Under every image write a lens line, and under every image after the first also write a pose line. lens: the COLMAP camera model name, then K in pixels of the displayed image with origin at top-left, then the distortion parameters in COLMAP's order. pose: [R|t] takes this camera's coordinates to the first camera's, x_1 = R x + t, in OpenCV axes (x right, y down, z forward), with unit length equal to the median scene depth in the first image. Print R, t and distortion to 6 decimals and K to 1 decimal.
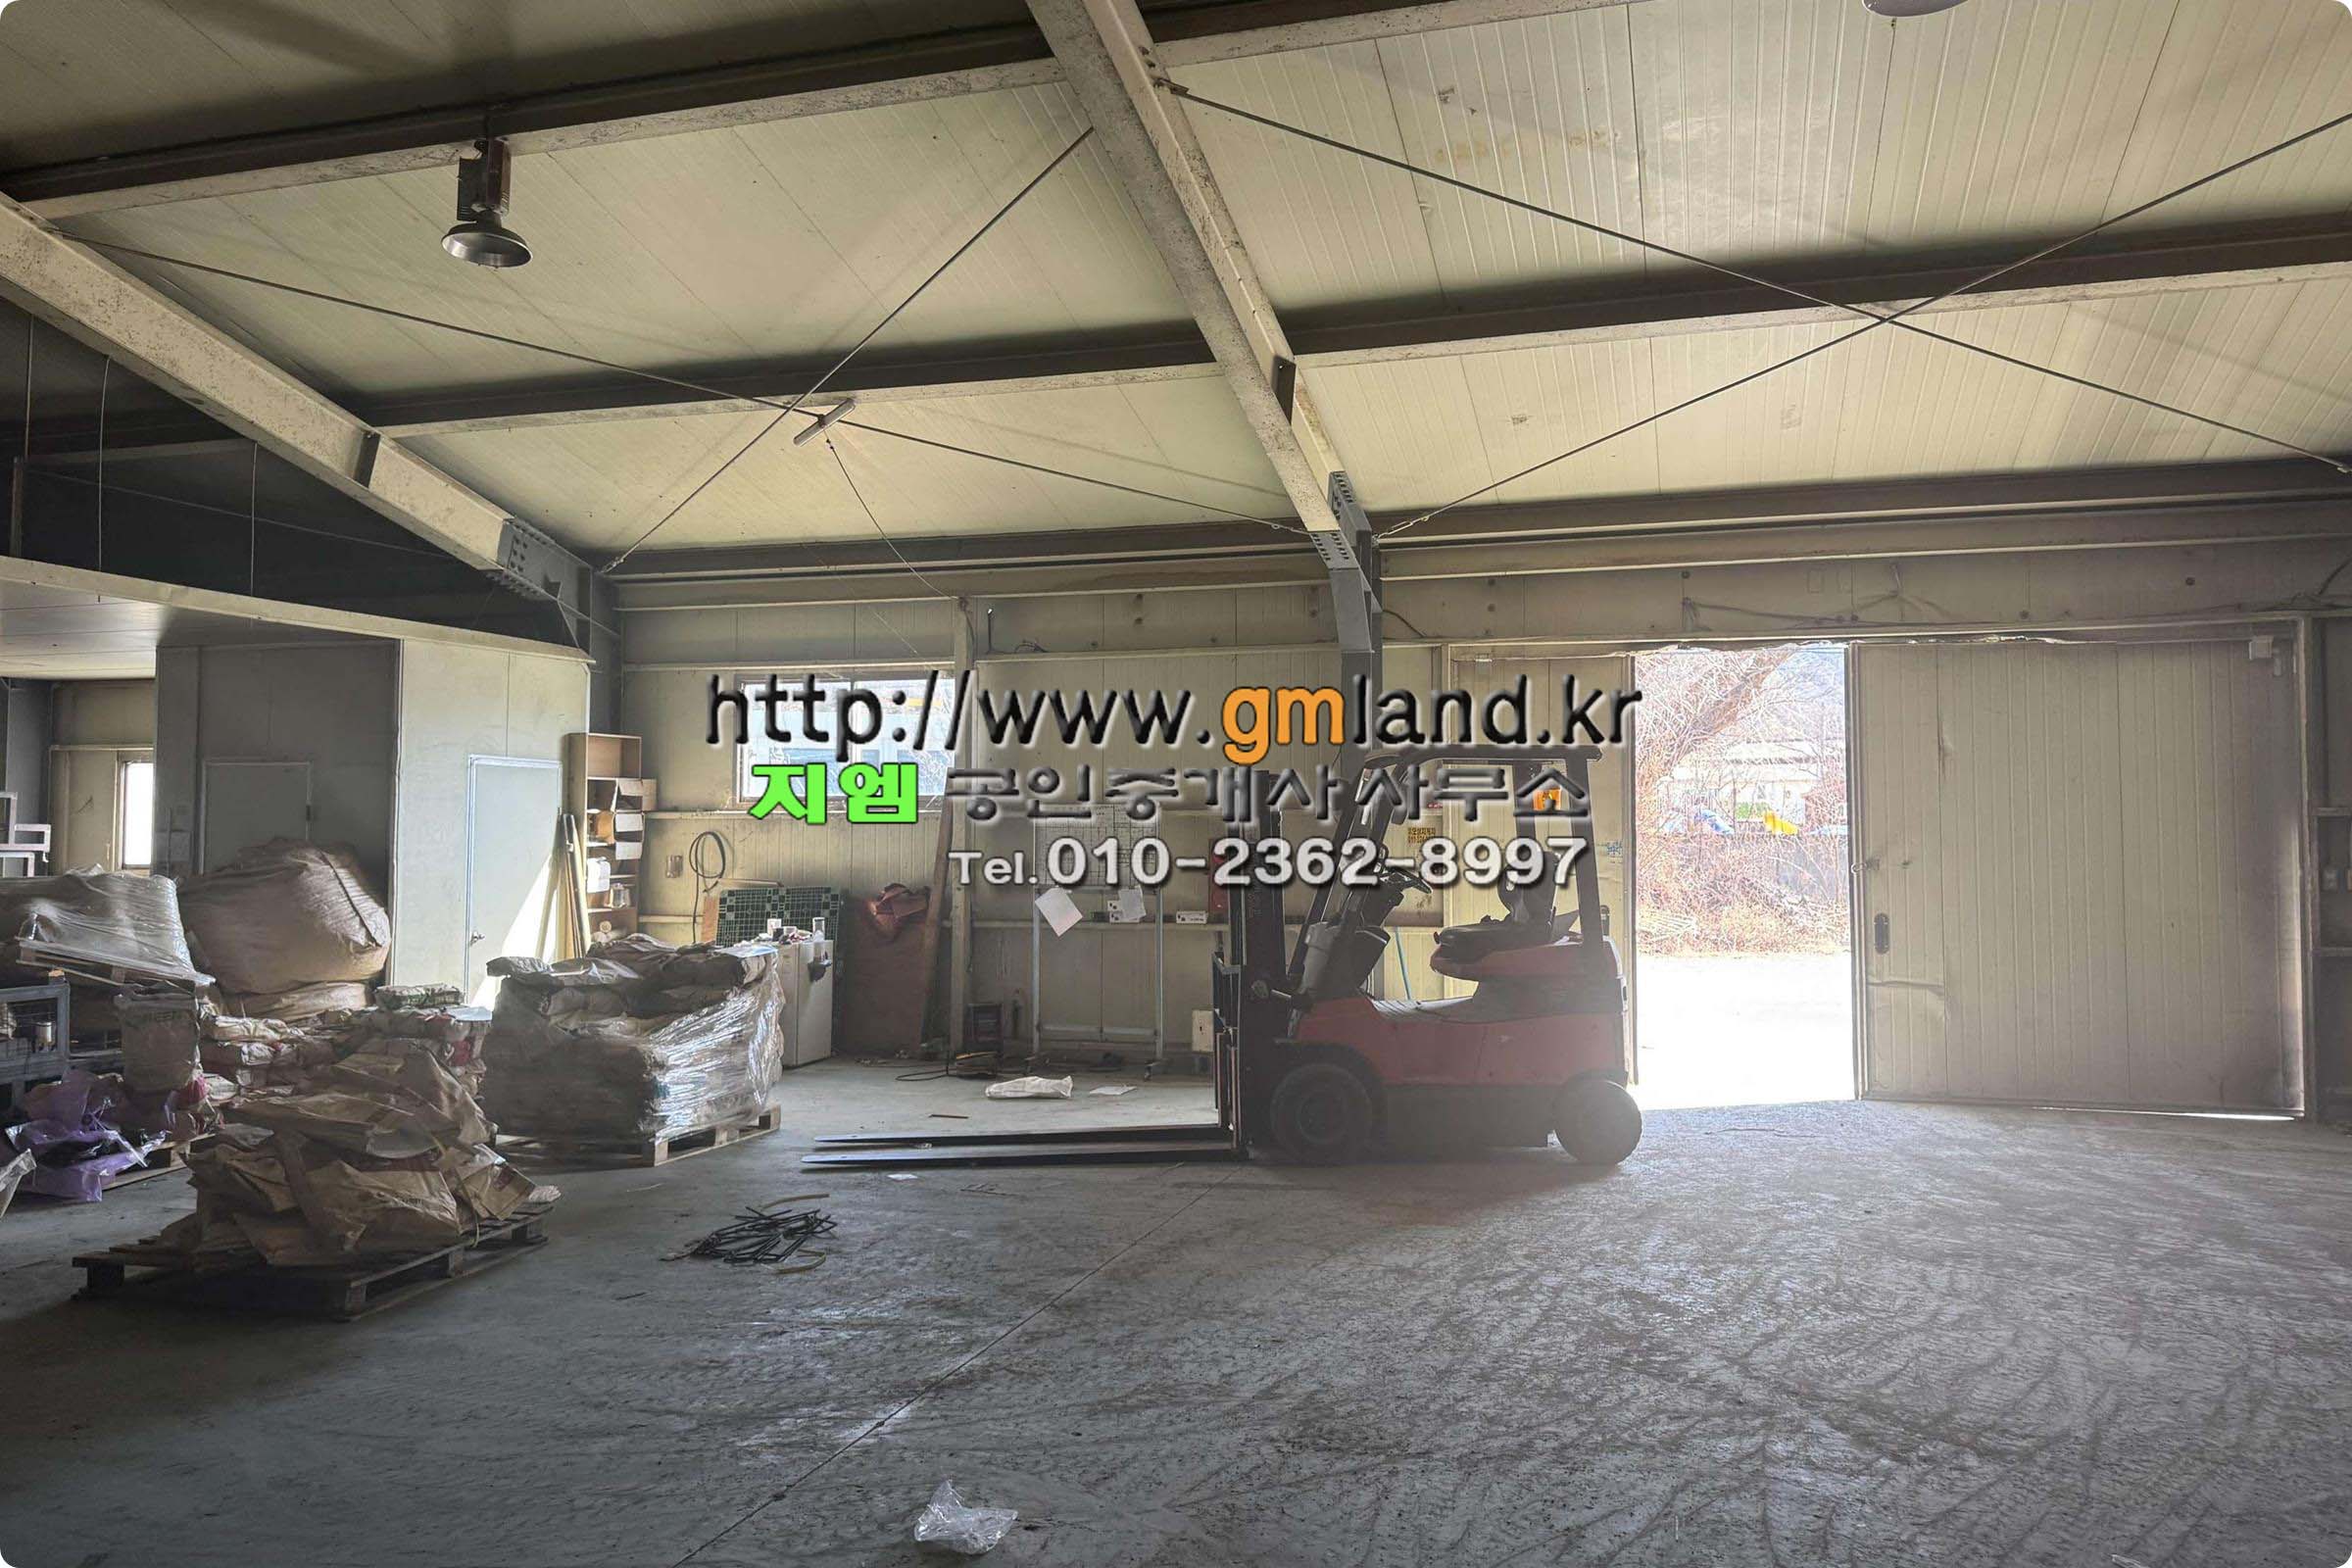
lens RADIAL K [[1681.6, 0, 1182.3], [0, 1681.6, 763.4], [0, 0, 1]] dist [0.060057, -0.077460]
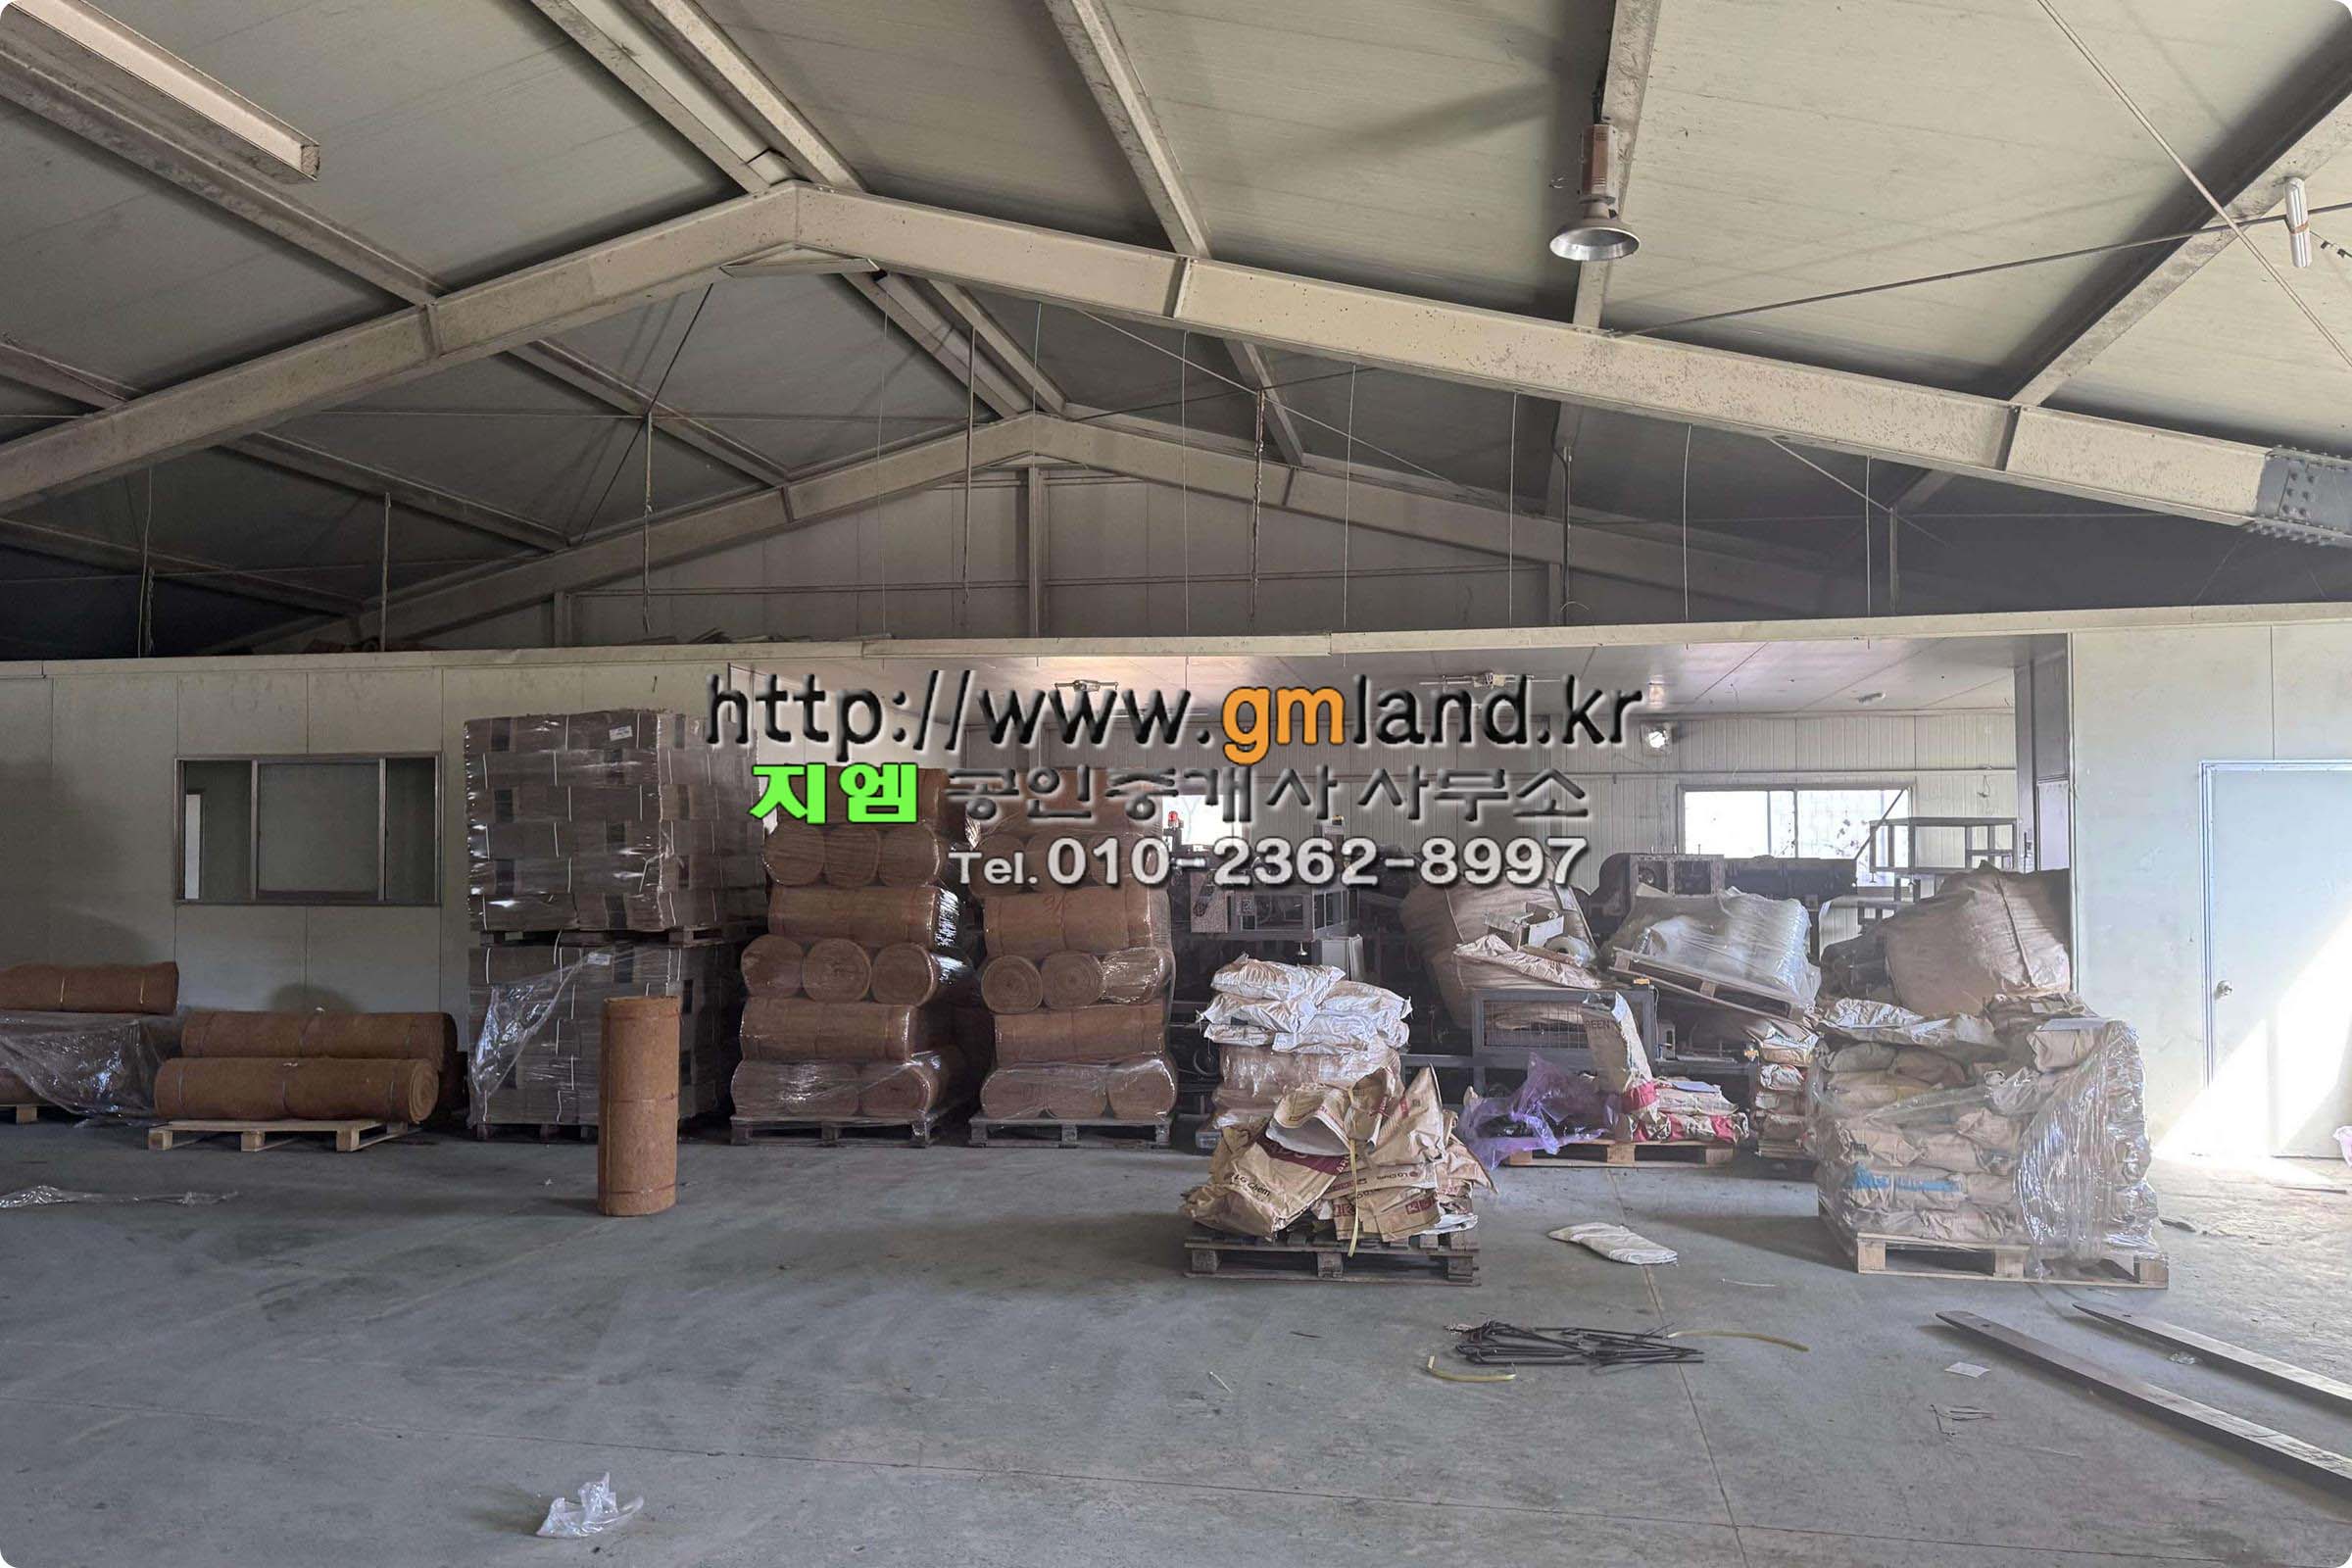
lens RADIAL K [[1681.6, 0, 1144.1], [0, 1681.6, 805.6], [0, 0, 1]] dist [0.060057, -0.077460]
pose [[0.127335, -0.031596, -0.991356, 0.430653], [0.040718, 0.998816, -0.026604, 0.023420], [0.991024, -0.036979, 0.128471, 0.546226]]
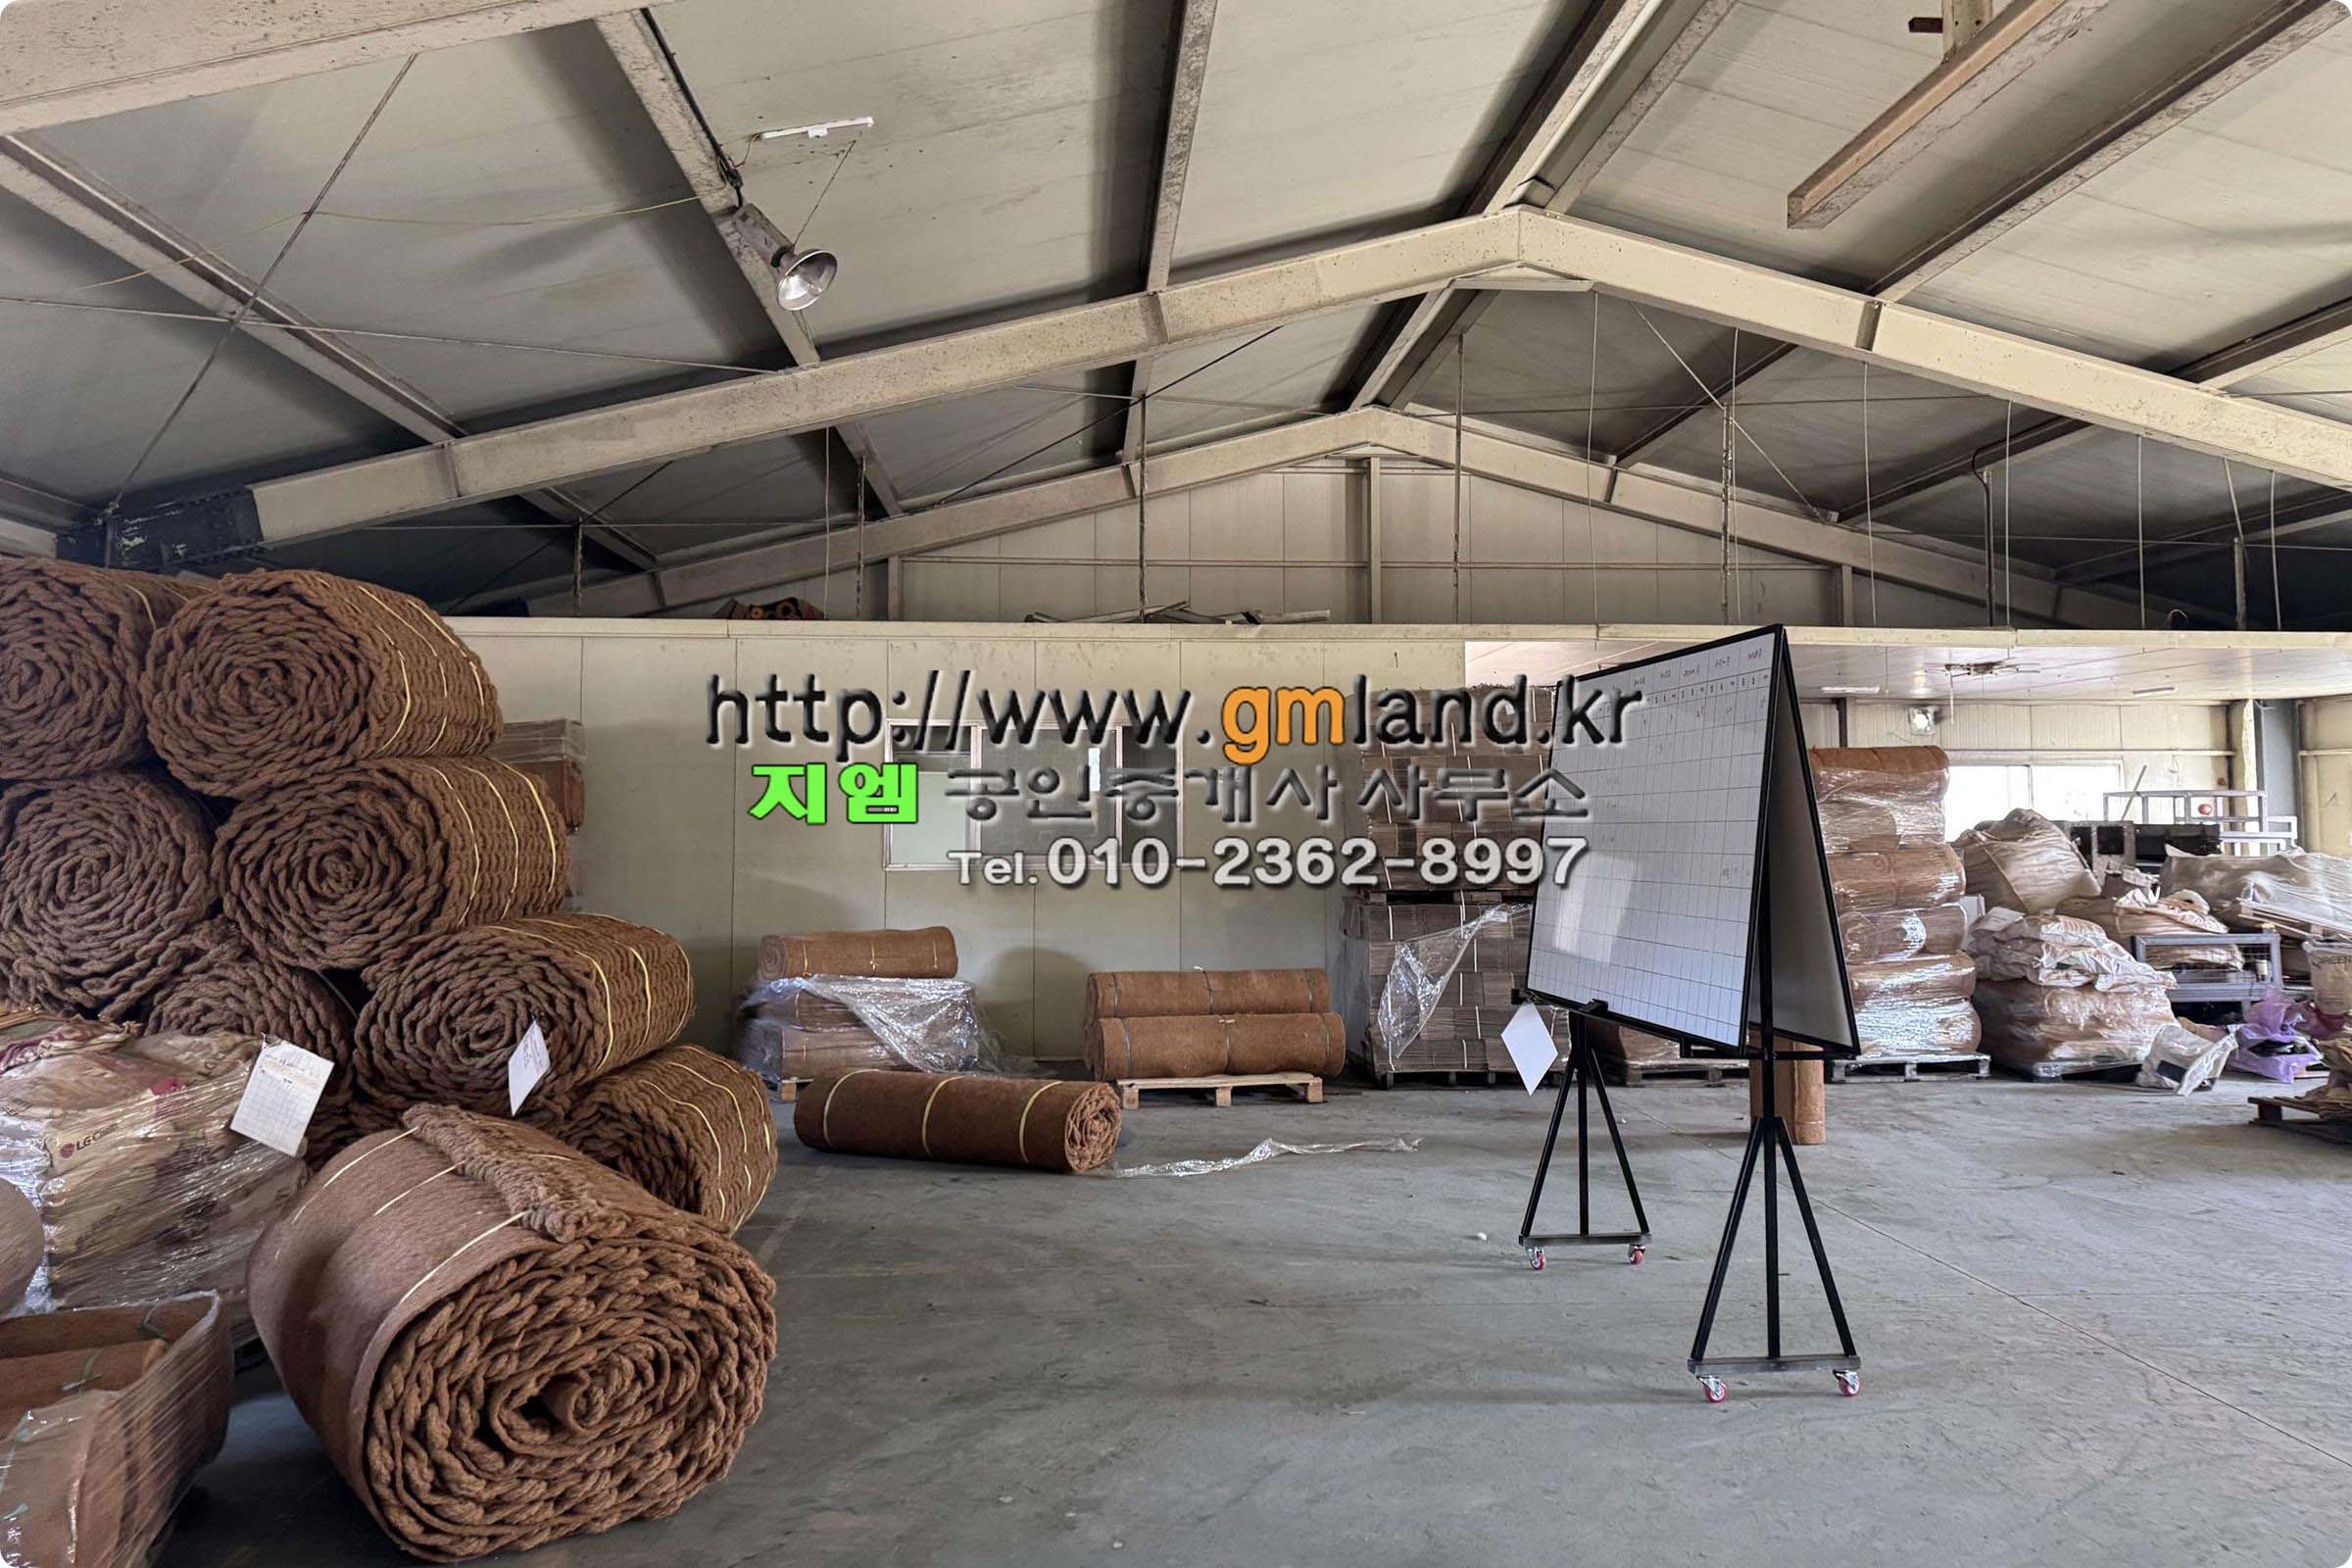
lens RADIAL K [[1681.6, 0, 1164.2], [0, 1681.6, 703.7], [0, 0, 1]] dist [0.060057, -0.077460]
pose [[0.349514, -0.068666, -0.934412, 0.323338], [0.039223, 0.997509, -0.058632, -0.010041], [0.936110, -0.016158, 0.351336, -0.316325]]
